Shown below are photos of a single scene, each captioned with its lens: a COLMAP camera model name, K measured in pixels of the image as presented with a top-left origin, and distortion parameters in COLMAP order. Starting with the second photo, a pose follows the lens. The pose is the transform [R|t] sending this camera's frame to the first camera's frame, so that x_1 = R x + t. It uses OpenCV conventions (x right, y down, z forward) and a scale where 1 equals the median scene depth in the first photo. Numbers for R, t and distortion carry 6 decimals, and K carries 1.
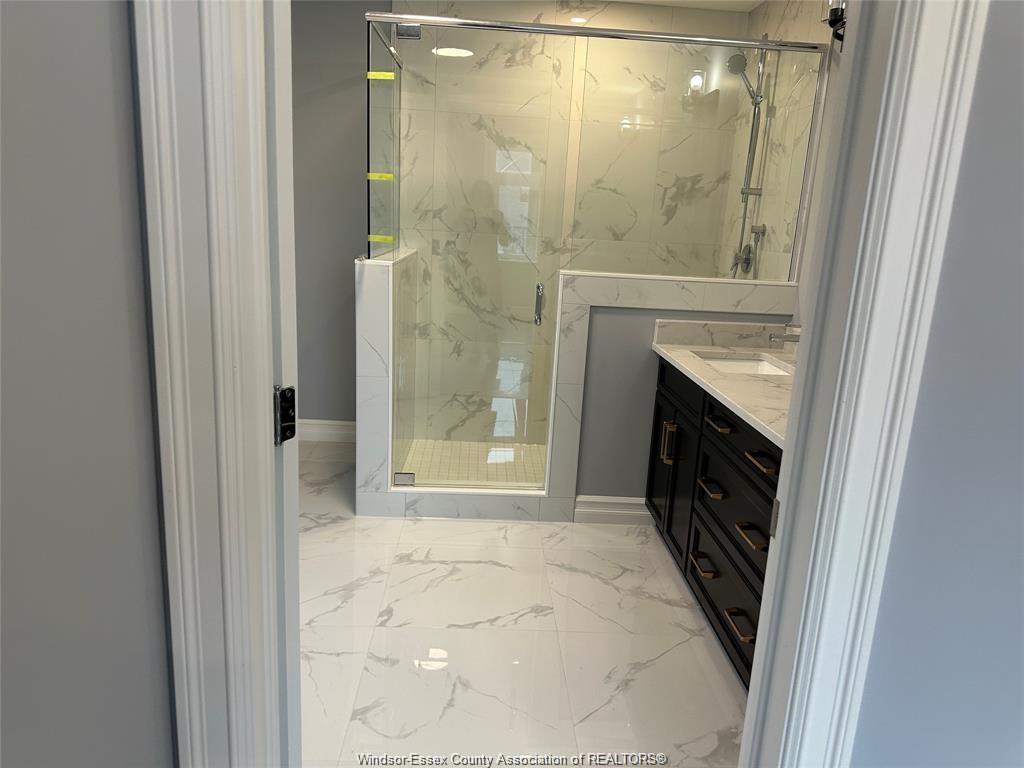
lens RADIAL K [[722.6, 0, 512.6], [0, 722.6, 380.9], [0, 0, 1]] dist [0.036038, 0.004773]
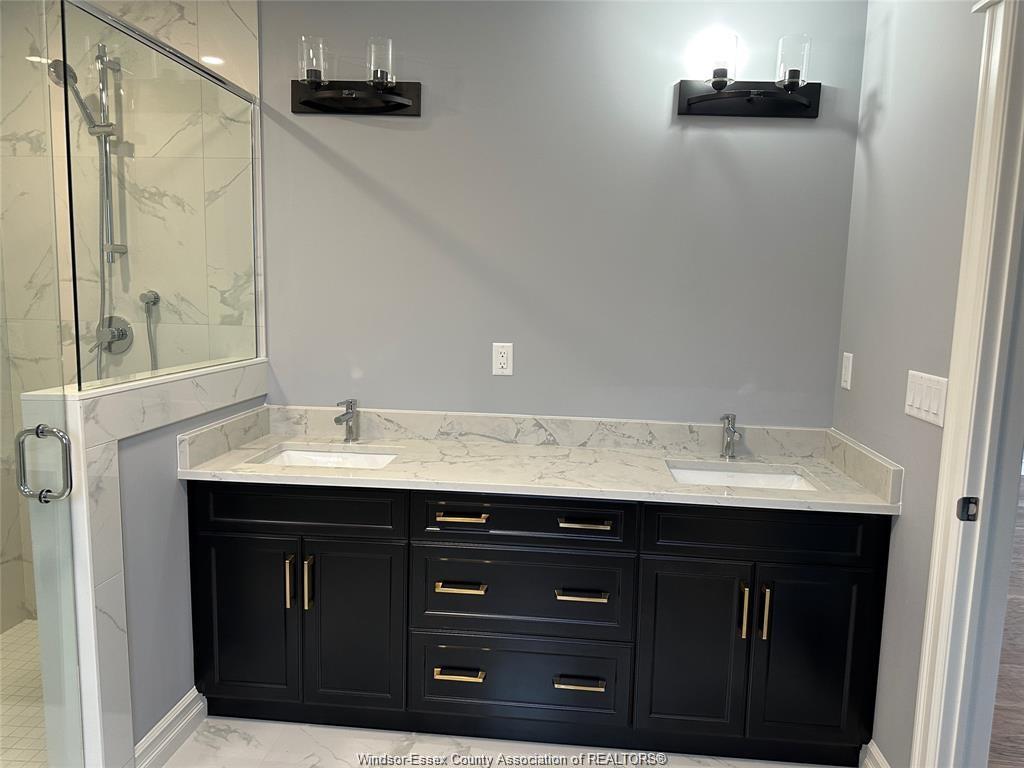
lens RADIAL K [[722.6, 0, 512.7], [0, 722.6, 386.5], [0, 0, 1]] dist [0.036038, 0.004773]
pose [[0.142917, -0.177878, 0.973619, -0.432588], [0.206093, 0.967502, 0.146508, -0.168489], [-0.968039, 0.179718, 0.174932, 0.559821]]
